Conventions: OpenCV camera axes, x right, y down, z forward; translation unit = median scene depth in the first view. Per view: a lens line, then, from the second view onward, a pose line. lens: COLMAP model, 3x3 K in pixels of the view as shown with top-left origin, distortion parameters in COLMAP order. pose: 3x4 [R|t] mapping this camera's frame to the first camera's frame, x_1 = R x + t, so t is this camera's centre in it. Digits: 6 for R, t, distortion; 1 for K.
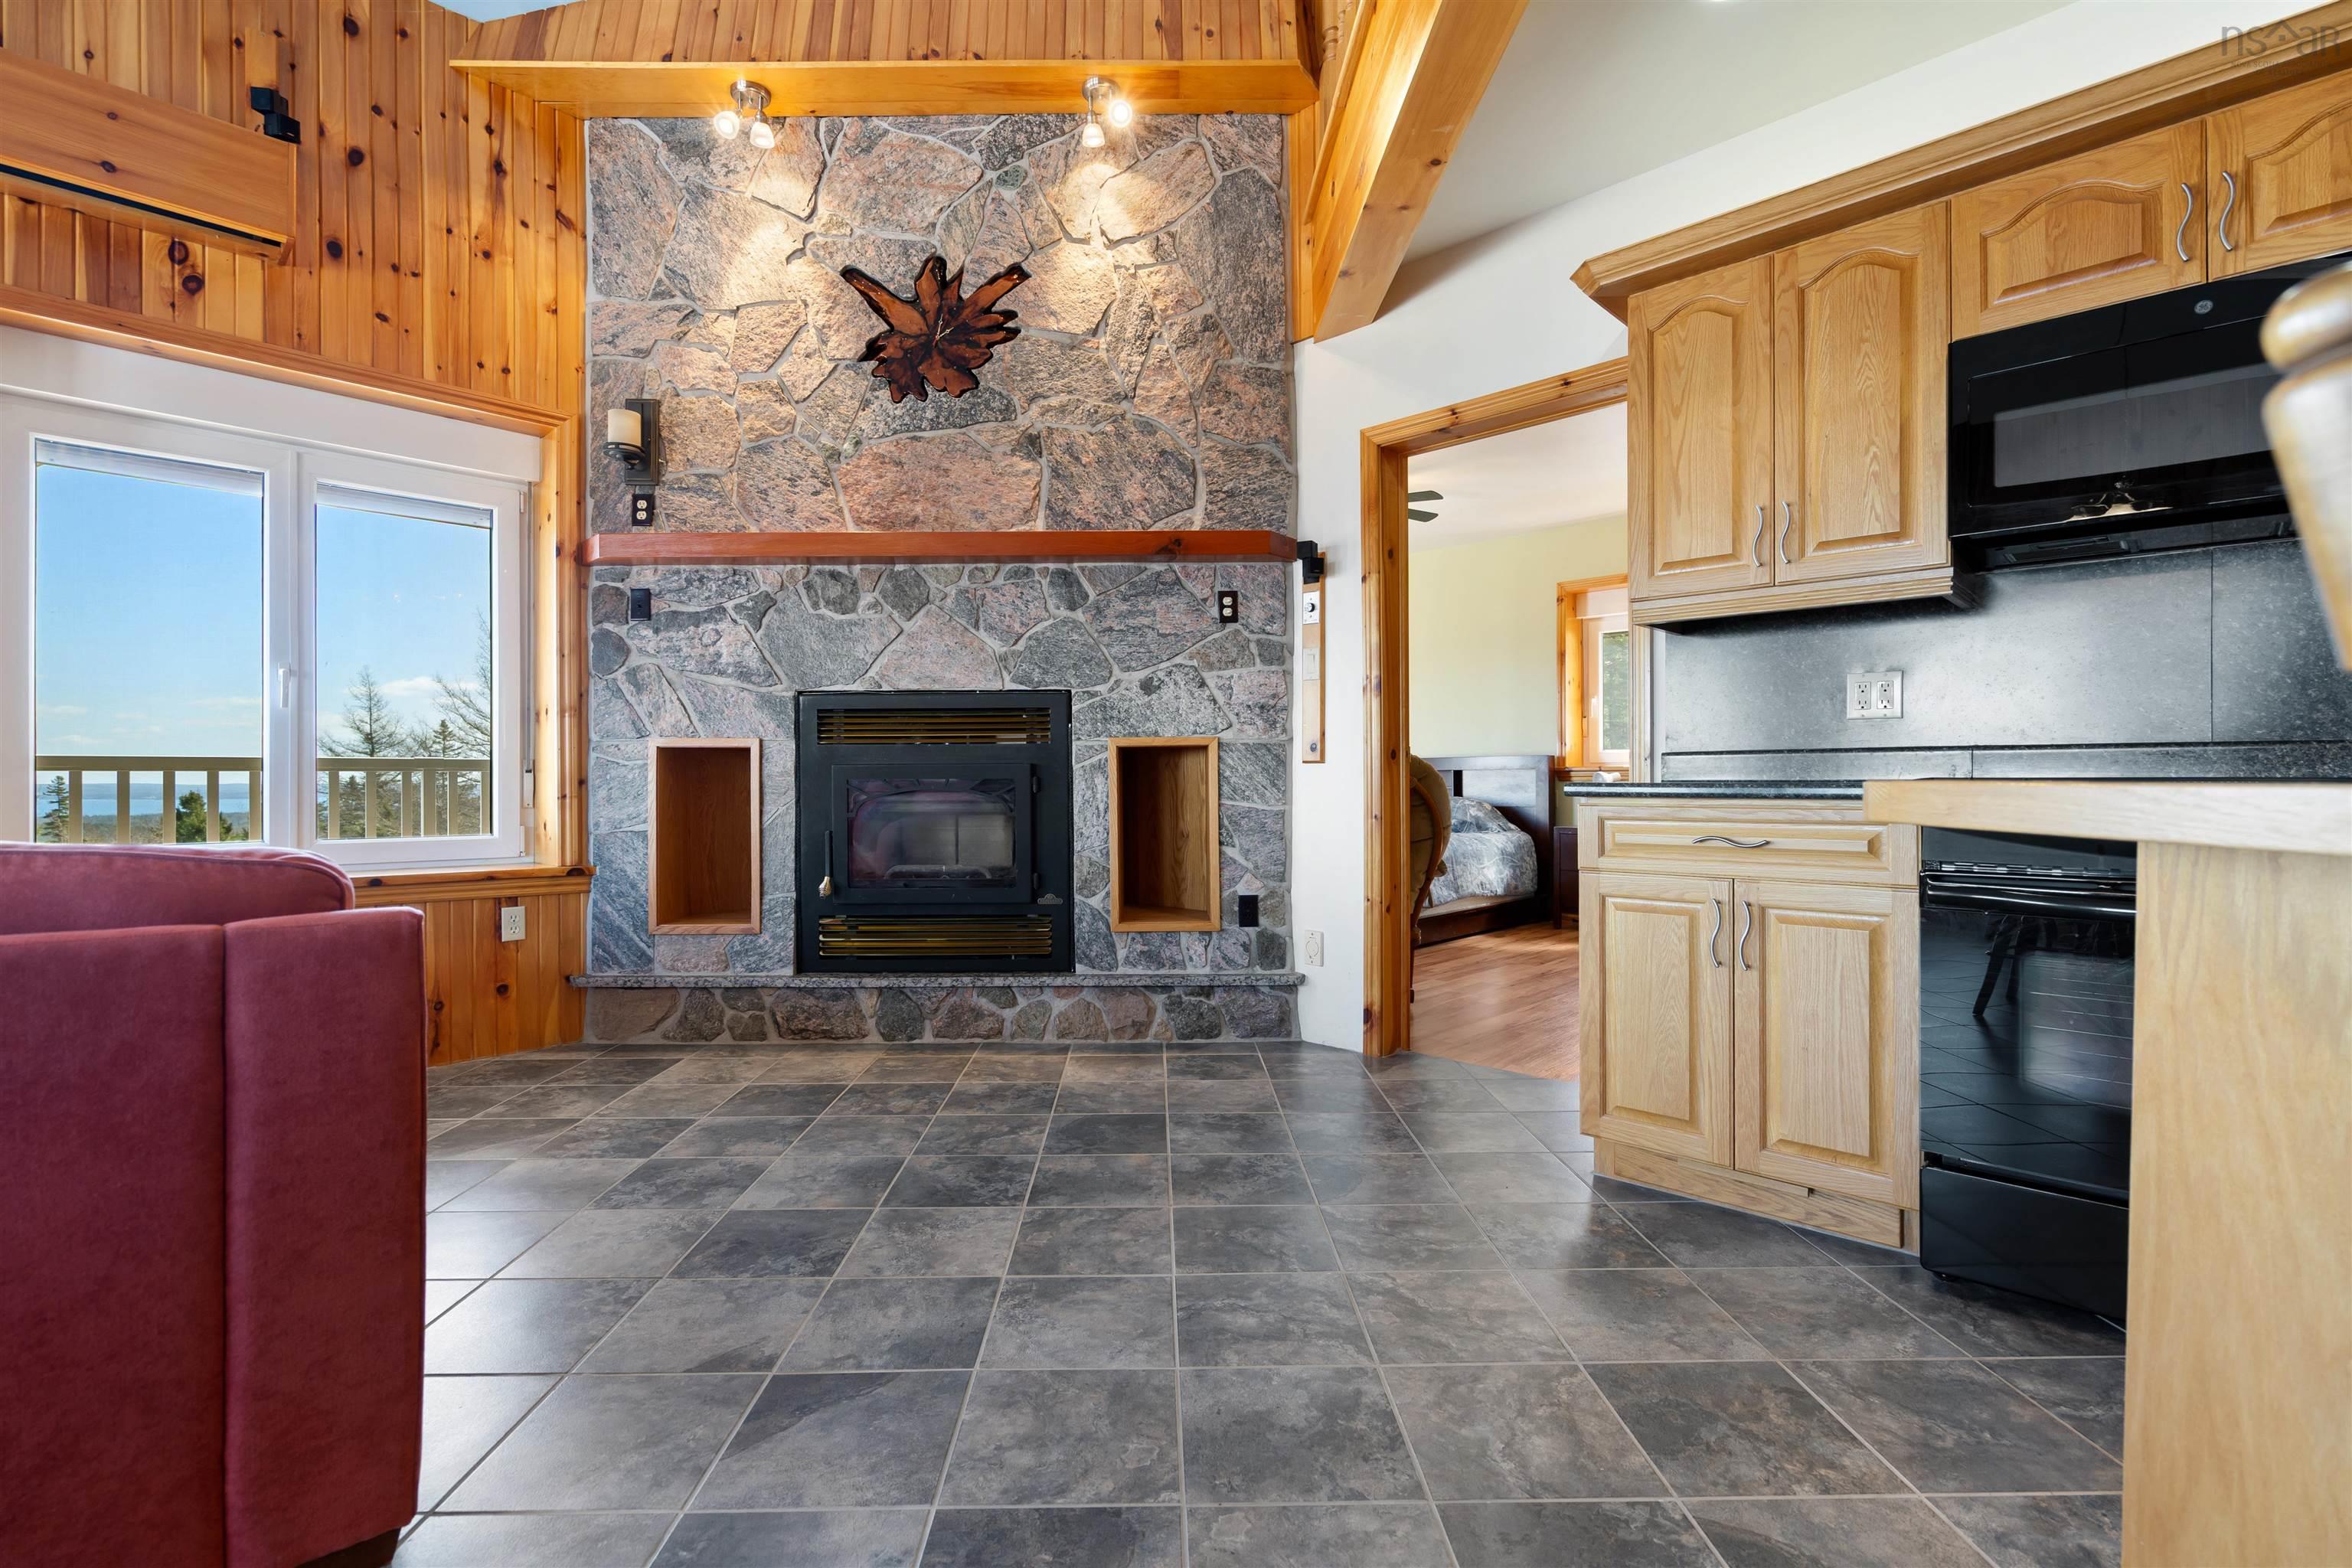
lens RADIAL K [[1069.7, 0, 1171.7], [0, 1069.7, 773.1], [0, 0, 1]] dist [-0.002135, -0.003152]
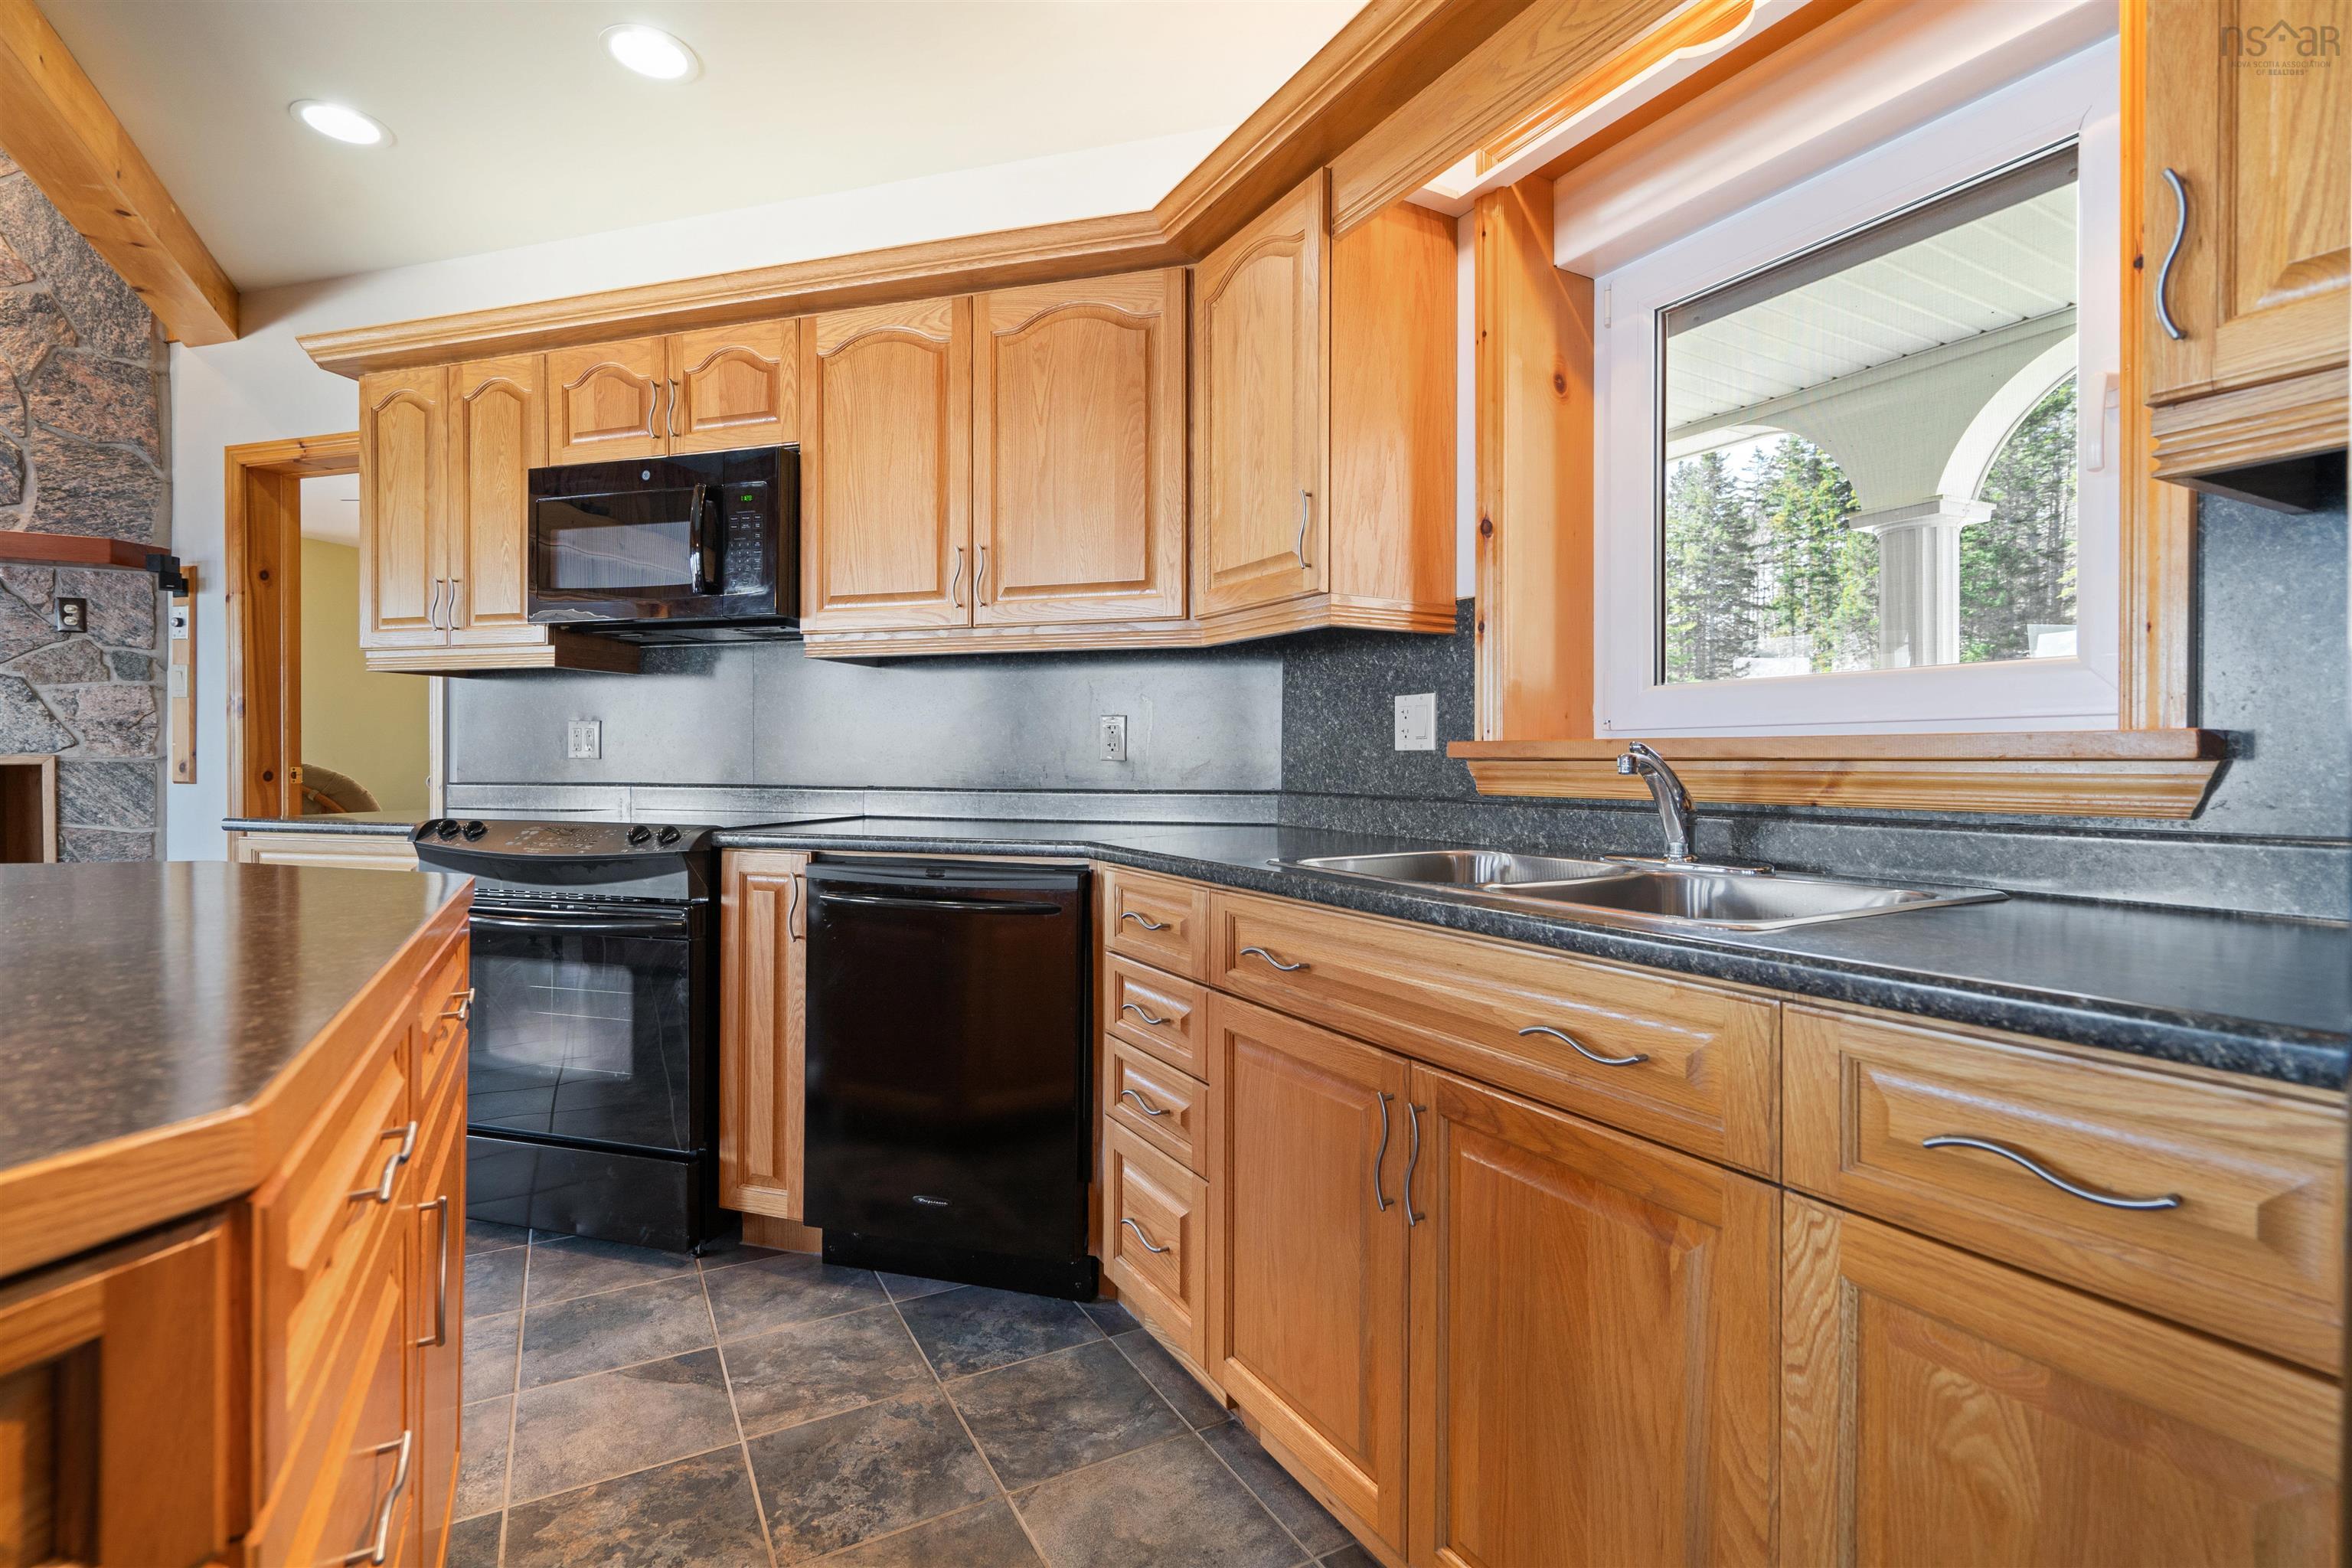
lens RADIAL K [[1069.7, 0, 1187.1], [0, 1069.7, 792.4], [0, 0, 1]] dist [-0.002135, -0.003152]
pose [[0.876089, -0.001216, 0.482149, 0.456711], [-0.010880, 0.999692, 0.022291, -0.032477], [-0.482027, -0.024775, 0.875806, -0.280739]]
